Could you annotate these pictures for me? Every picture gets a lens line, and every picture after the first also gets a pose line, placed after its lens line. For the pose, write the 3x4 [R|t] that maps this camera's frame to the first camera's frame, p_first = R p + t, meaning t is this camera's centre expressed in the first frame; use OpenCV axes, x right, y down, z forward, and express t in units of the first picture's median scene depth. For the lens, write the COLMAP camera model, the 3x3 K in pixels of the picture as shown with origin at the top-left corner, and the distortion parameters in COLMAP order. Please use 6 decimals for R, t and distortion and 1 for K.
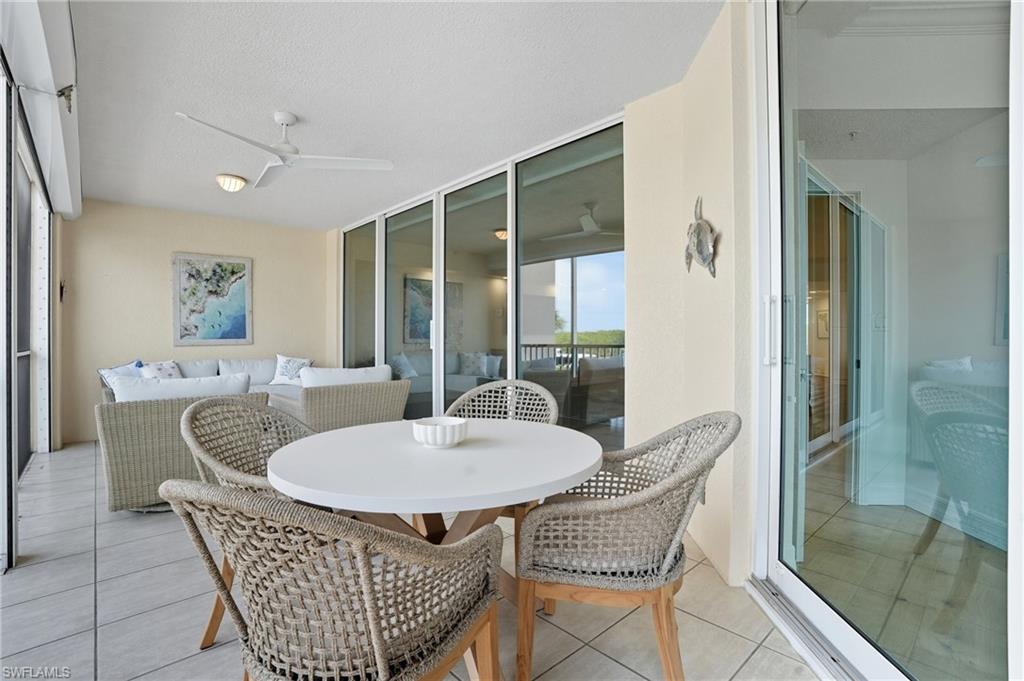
lens RADIAL K [[470.0, 0, 512.7], [0, 470.0, 338.0], [0, 0, 1]] dist [-0.047634, 0.000572]
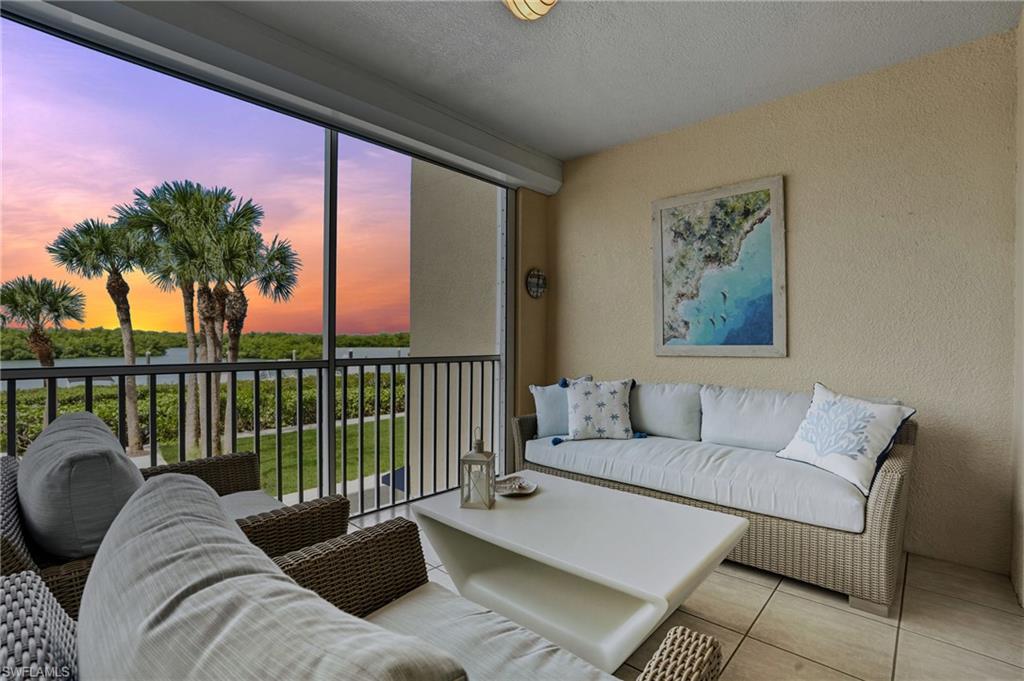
lens RADIAL K [[470.0, 0, 517.4], [0, 470.0, 338.4], [0, 0, 1]] dist [-0.047634, 0.000572]
pose [[0.112355, -0.005201, -0.993655, -0.138486], [-0.013850, 0.999881, -0.006800, 0.001292], [0.993572, 0.014526, 0.112269, 0.715323]]
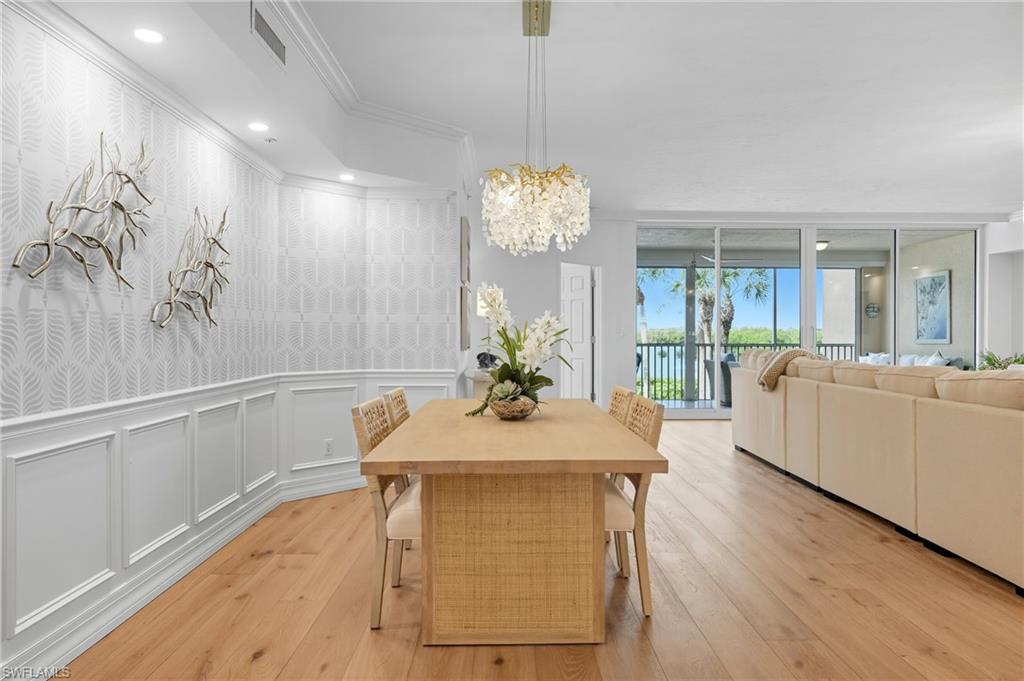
lens RADIAL K [[470.0, 0, 520.5], [0, 470.0, 338.1], [0, 0, 1]] dist [-0.047634, 0.000572]
pose [[-0.742409, -0.000971, -0.669947, 1.021713], [-0.012687, 0.999840, 0.012610, -0.001630], [0.669827, 0.017862, -0.742302, 1.167371]]
